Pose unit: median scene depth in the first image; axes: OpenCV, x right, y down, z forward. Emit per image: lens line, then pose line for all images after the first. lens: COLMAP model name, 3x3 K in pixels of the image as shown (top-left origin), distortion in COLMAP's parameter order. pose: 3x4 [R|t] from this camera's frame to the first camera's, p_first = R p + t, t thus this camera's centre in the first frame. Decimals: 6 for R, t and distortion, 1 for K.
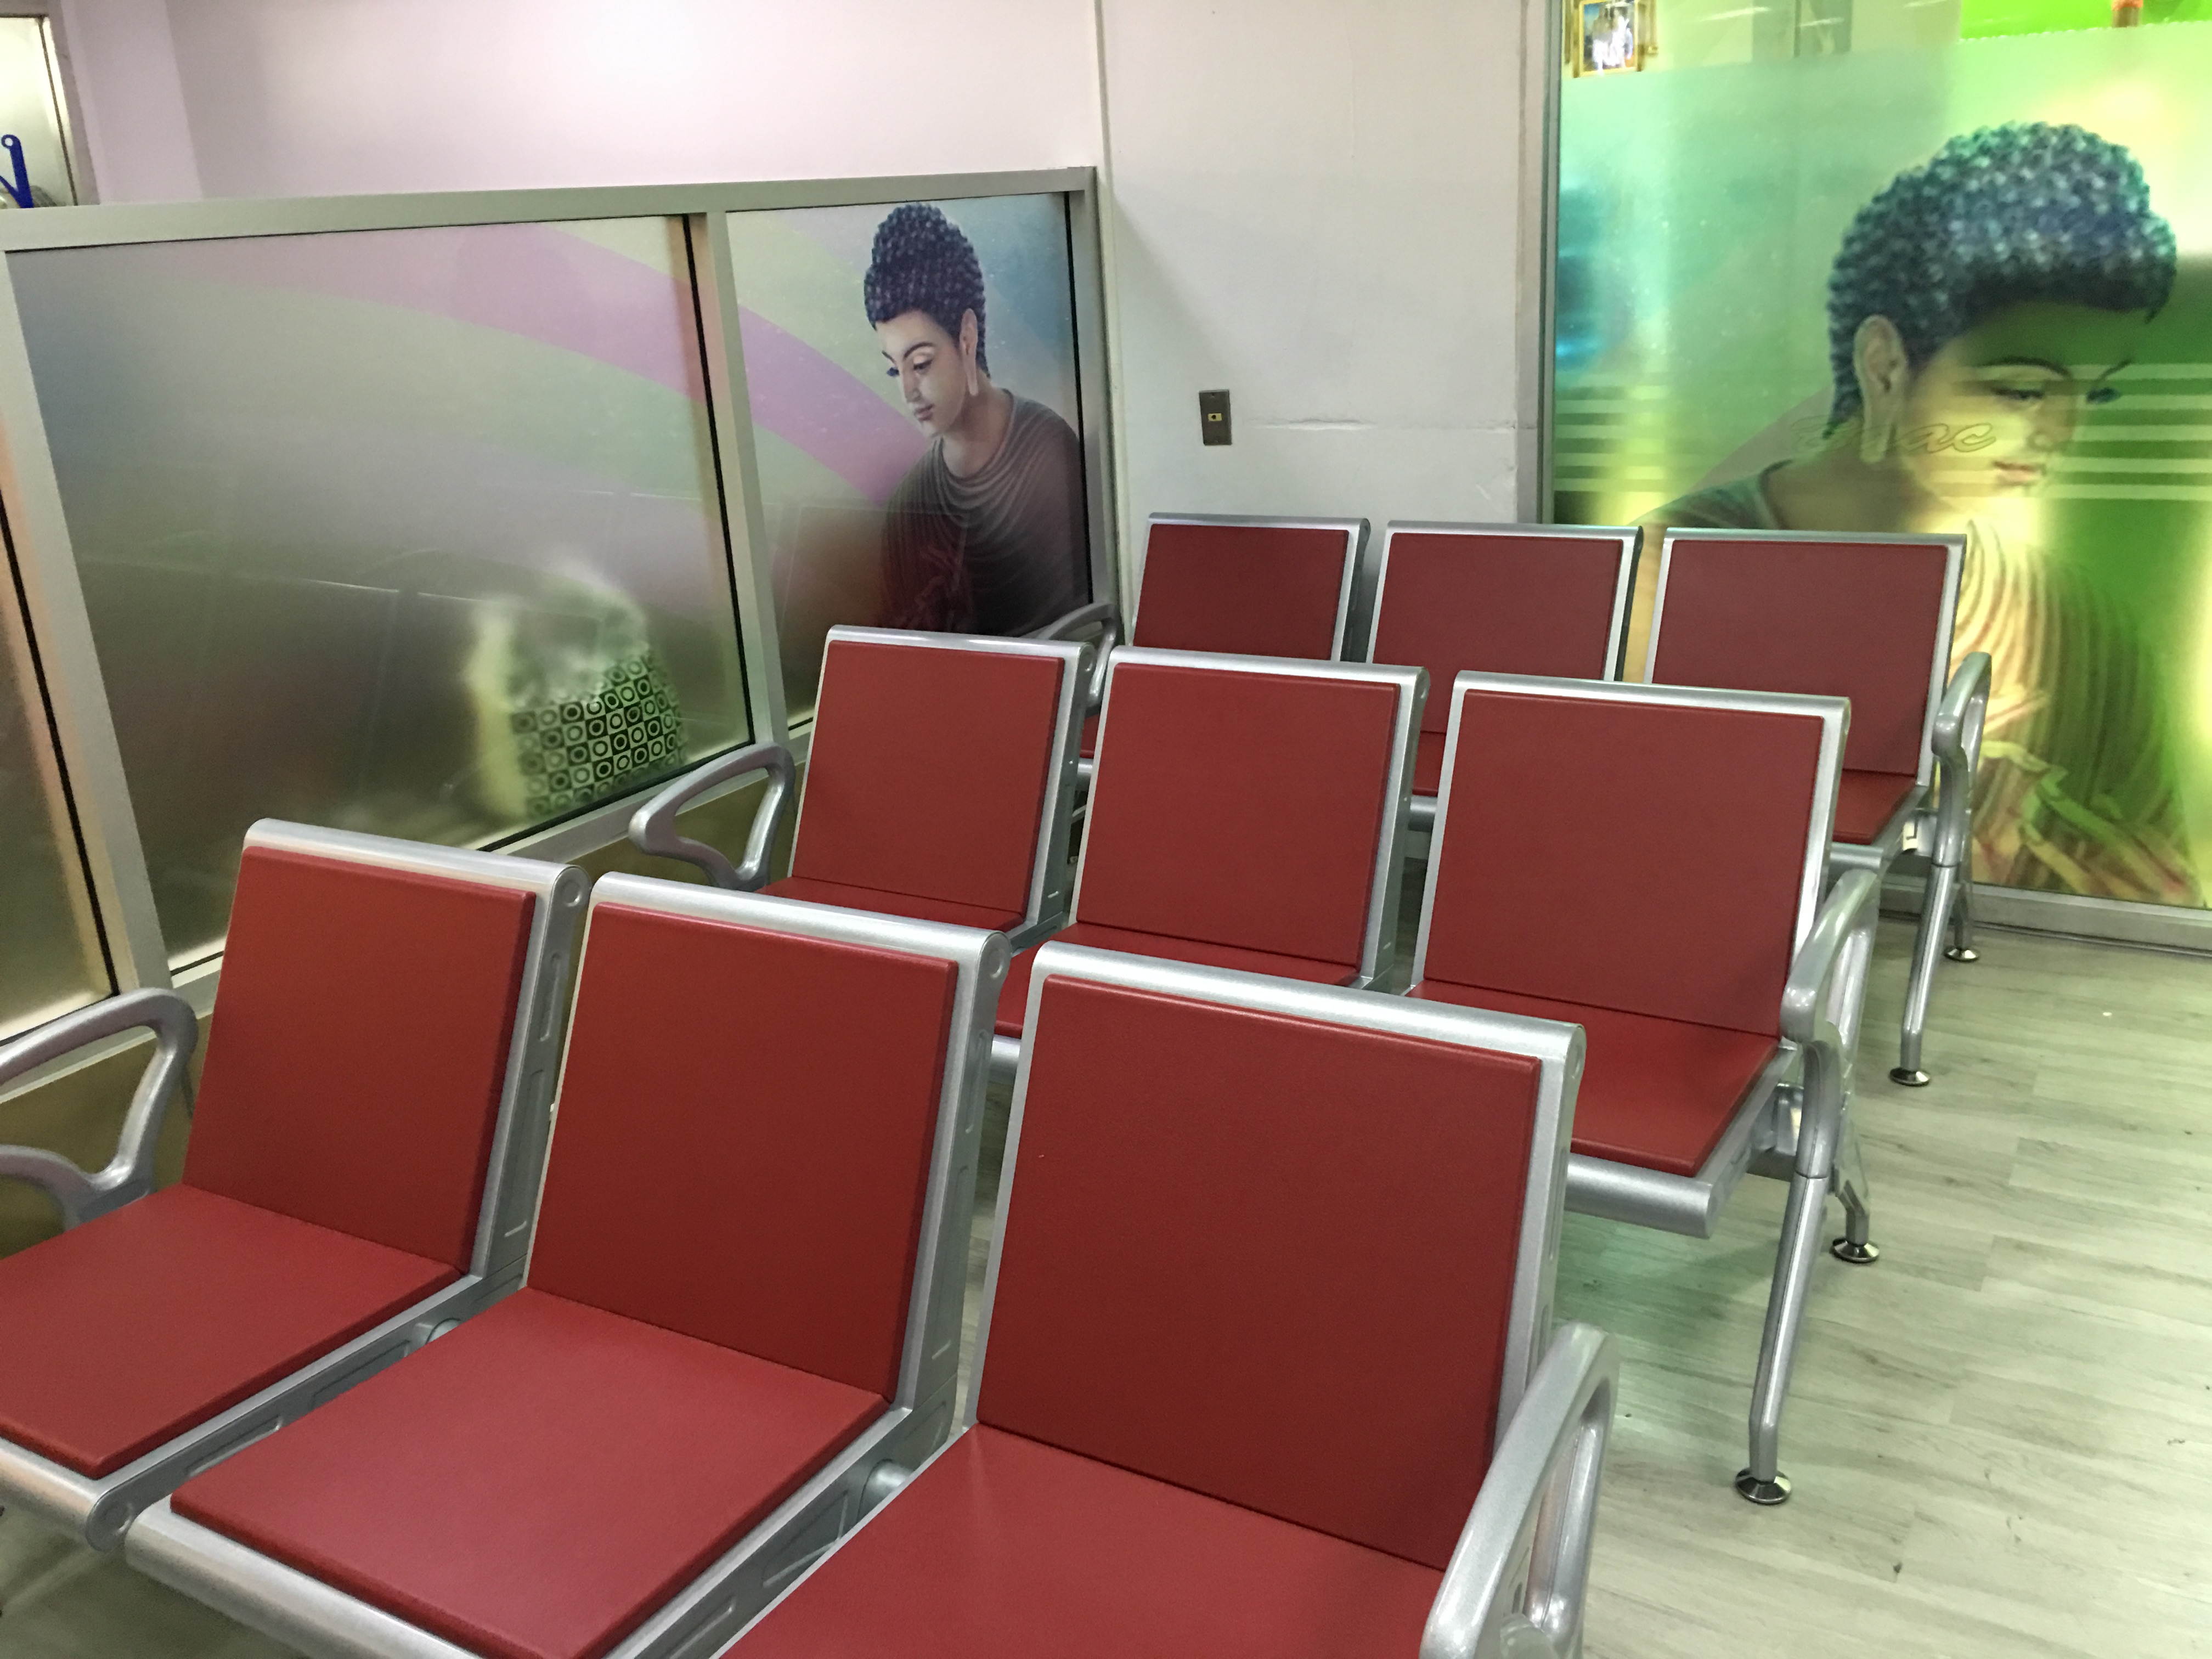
lens RADIAL K [[1874.4, 0, 1092.0], [0, 1874.4, 821.5], [0, 0, 1]] dist [0.136824, -0.218395]
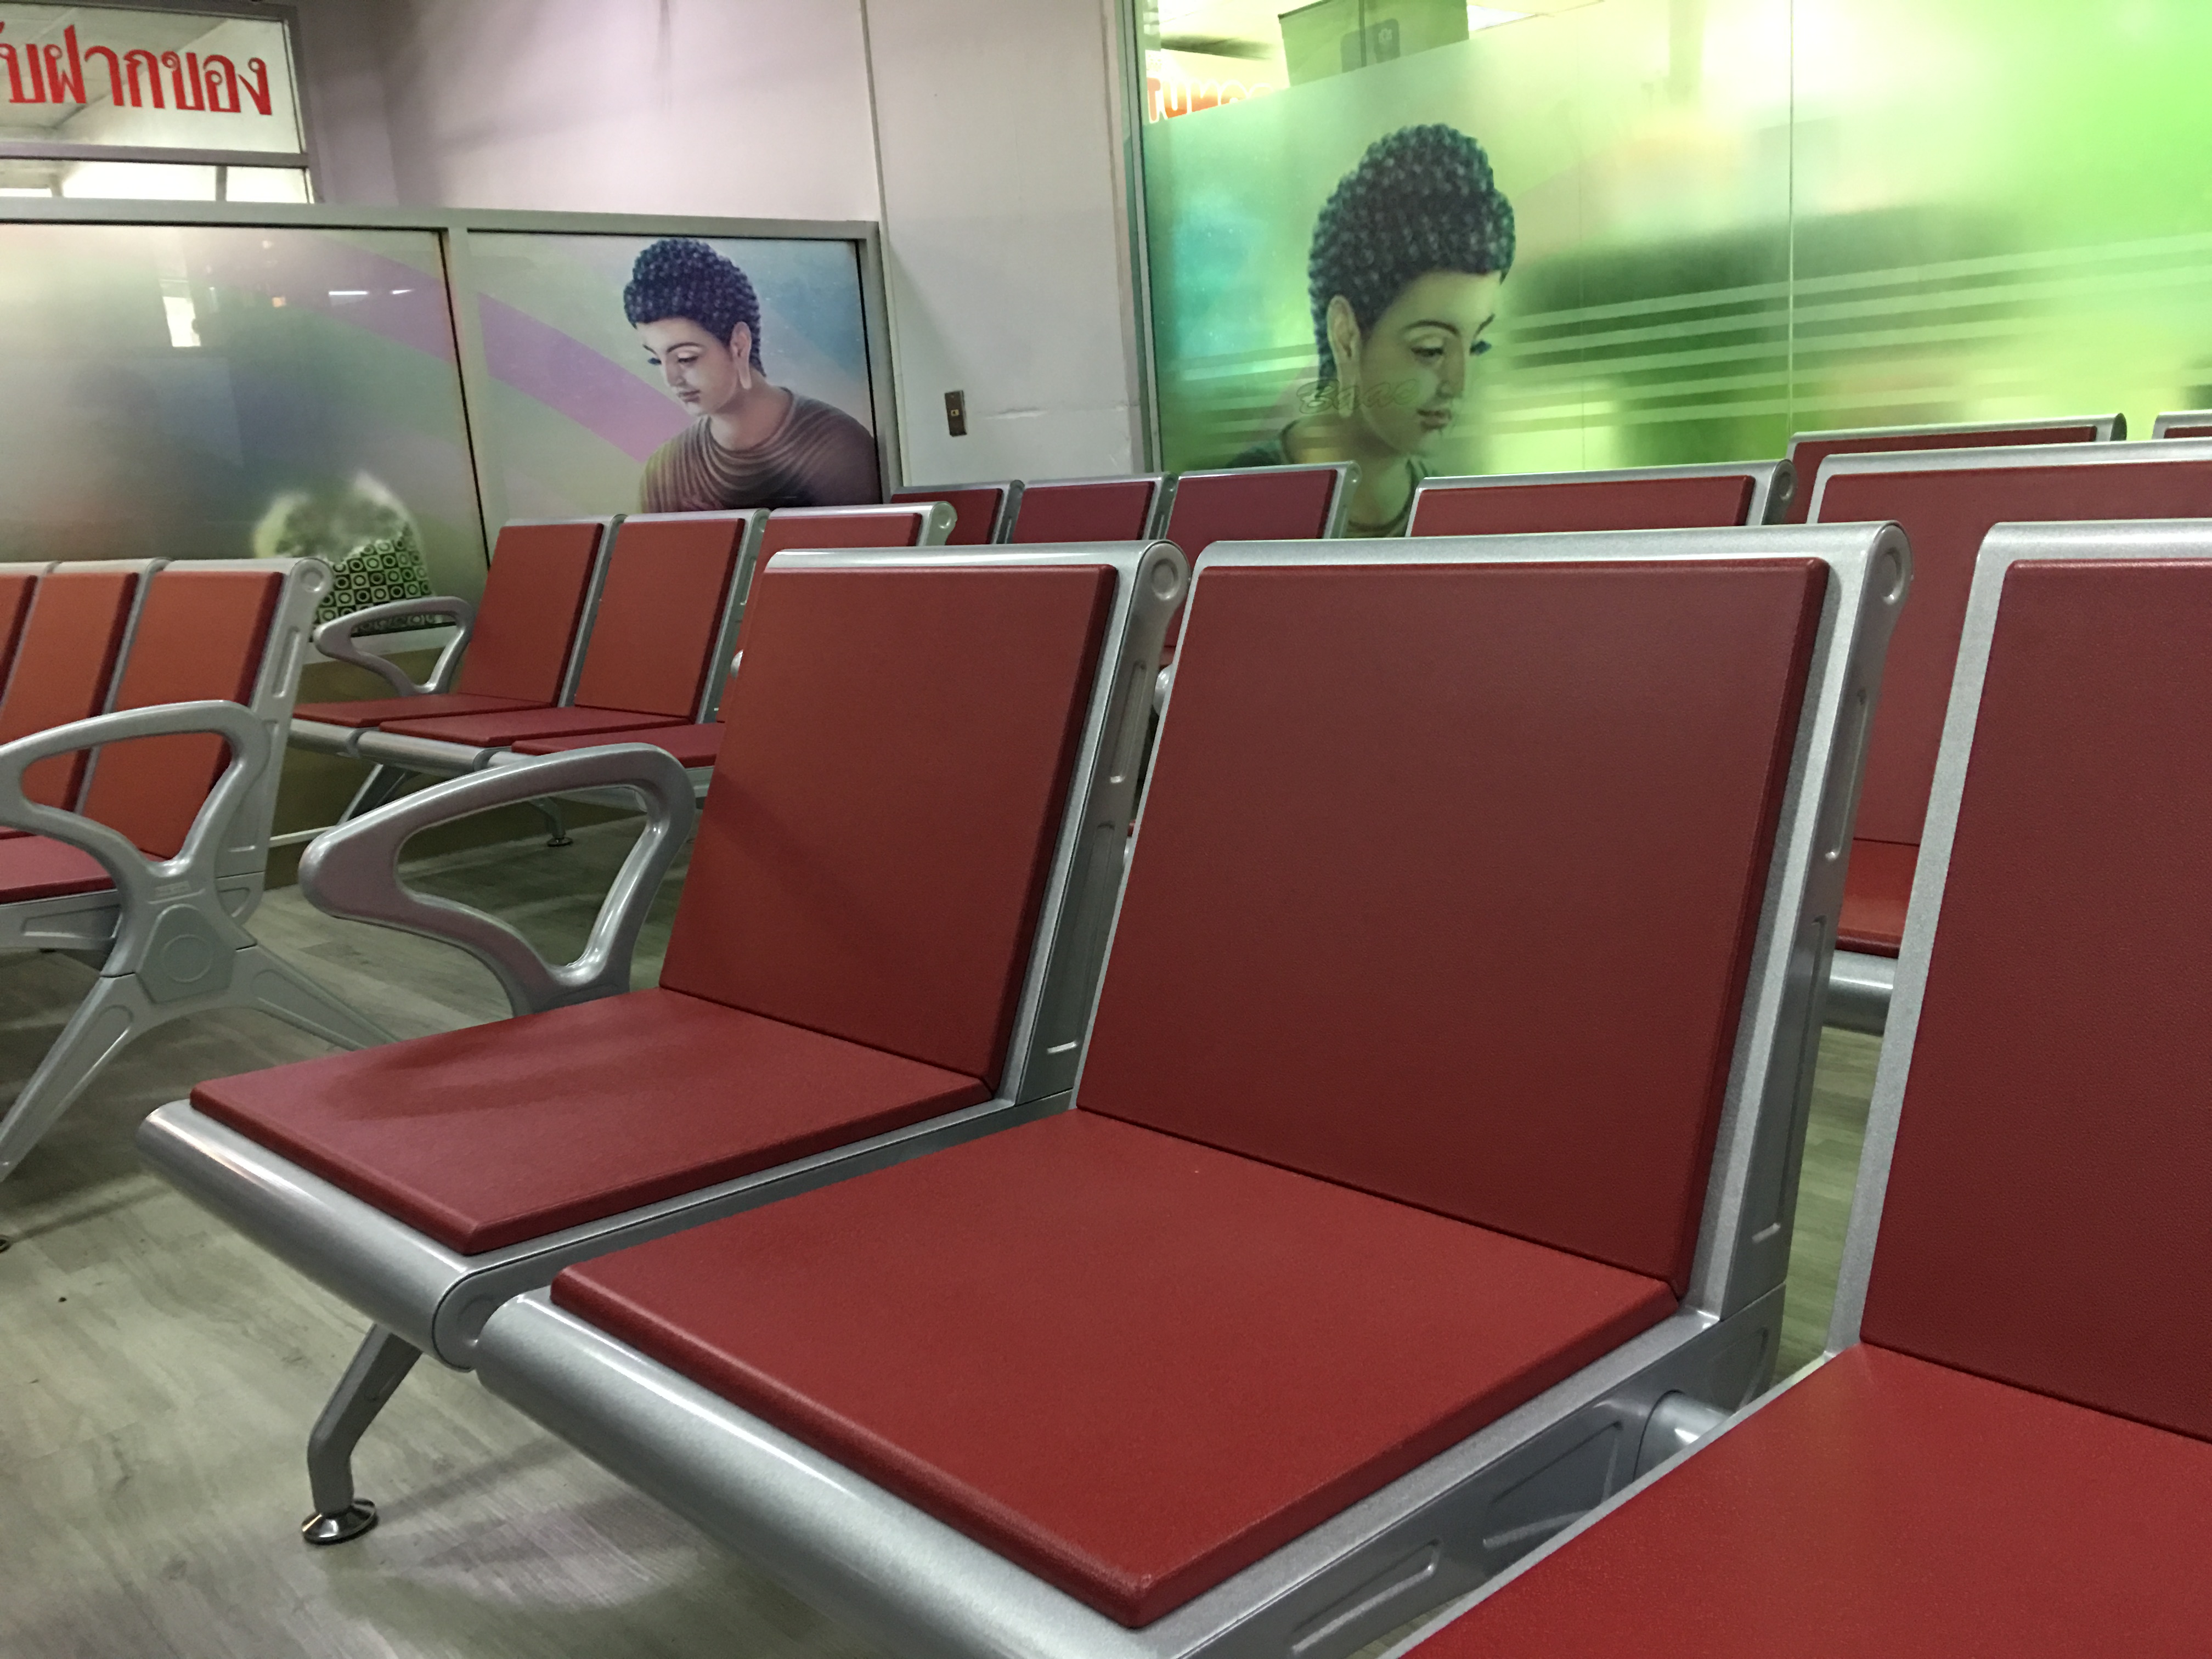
lens RADIAL K [[1874.4, 0, 1092.0], [0, 1874.4, 821.5], [0, 0, 1]] dist [0.136824, -0.218395]
pose [[0.960707, 0.048524, -0.273289, 0.568533], [-0.076229, 0.992866, -0.091684, 0.181177], [0.266891, 0.108914, 0.957553, -0.157679]]
